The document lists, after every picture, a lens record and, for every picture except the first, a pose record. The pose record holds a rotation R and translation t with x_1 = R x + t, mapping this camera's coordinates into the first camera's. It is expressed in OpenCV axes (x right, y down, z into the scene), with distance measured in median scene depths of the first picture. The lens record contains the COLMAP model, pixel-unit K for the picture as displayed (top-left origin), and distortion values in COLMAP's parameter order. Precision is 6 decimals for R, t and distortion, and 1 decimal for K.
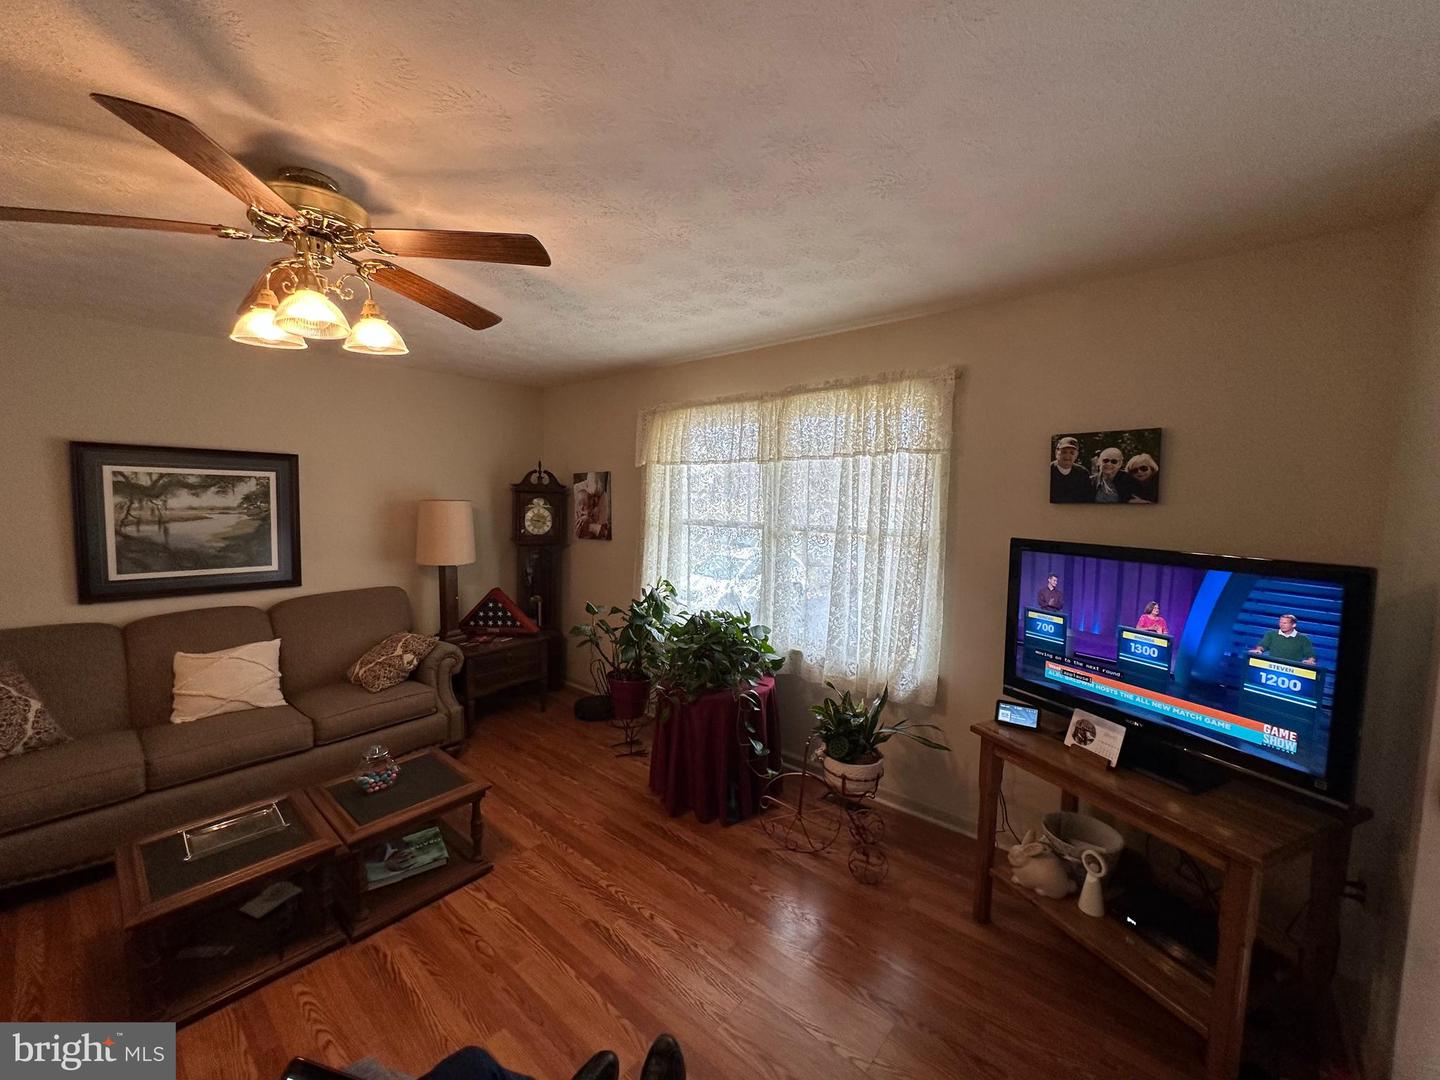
lens RADIAL K [[573.5, 0, 724.4], [0, 573.5, 538.4], [0, 0, 1]] dist [-0.003483, 0.000821]
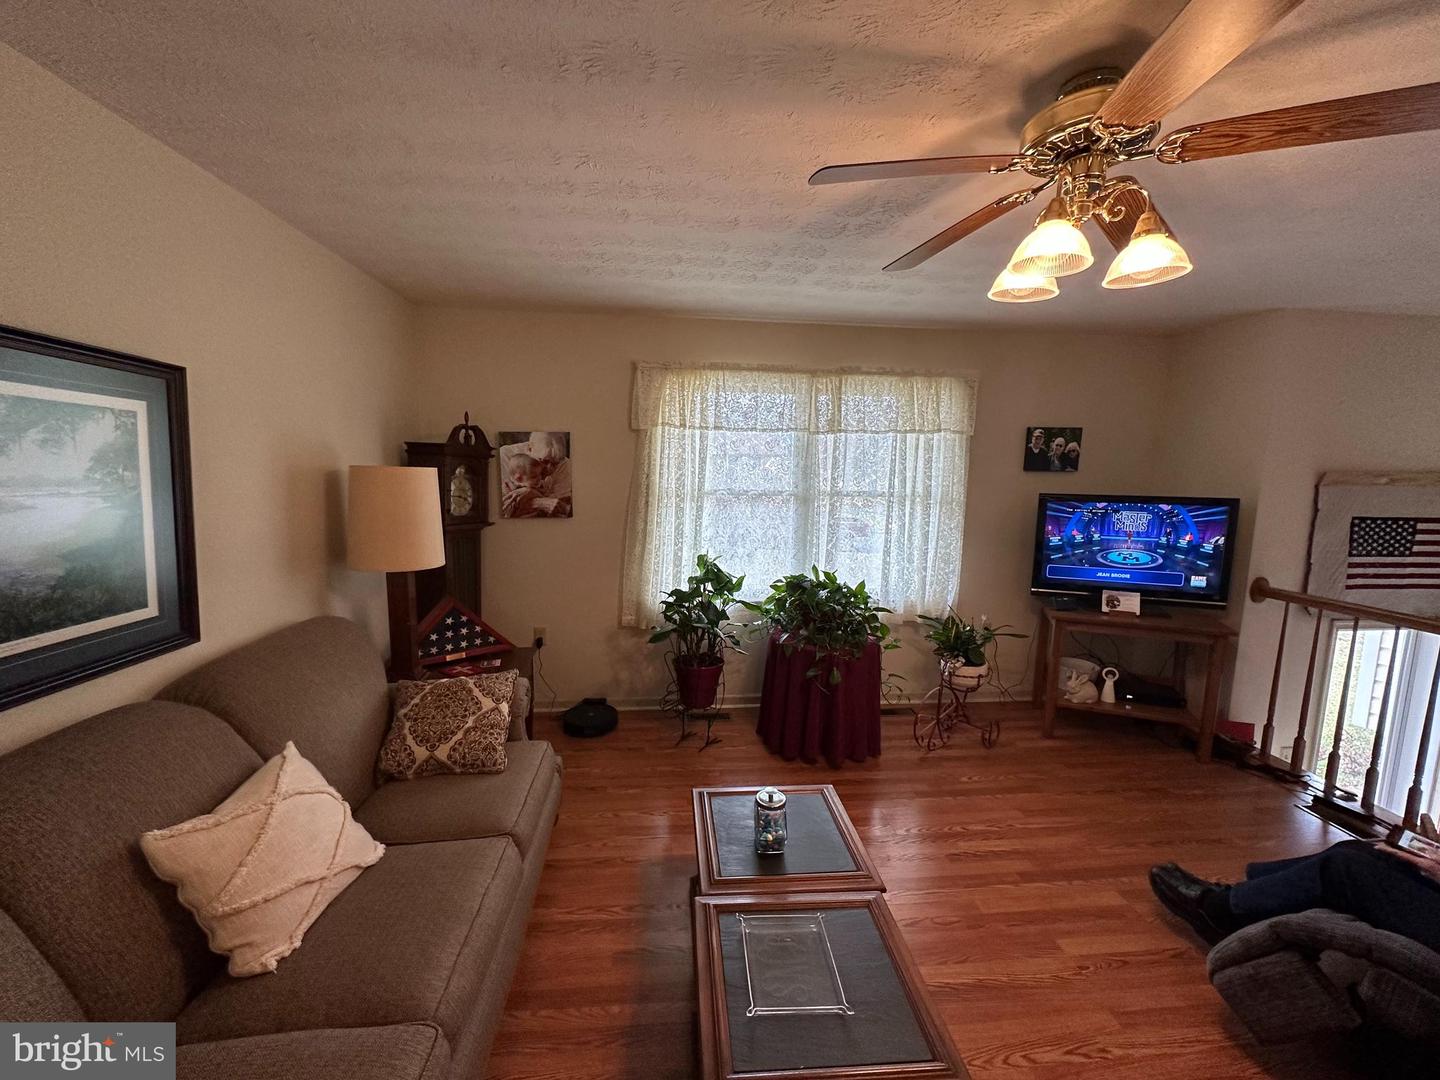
lens RADIAL K [[573.5, 0, 718.3], [0, 573.5, 537.1], [0, 0, 1]] dist [-0.003483, 0.000821]
pose [[0.696019, -0.080745, 0.713468, -0.881872], [0.045559, 0.996621, 0.068346, -0.020788], [-0.716576, -0.015065, 0.697346, 0.393178]]
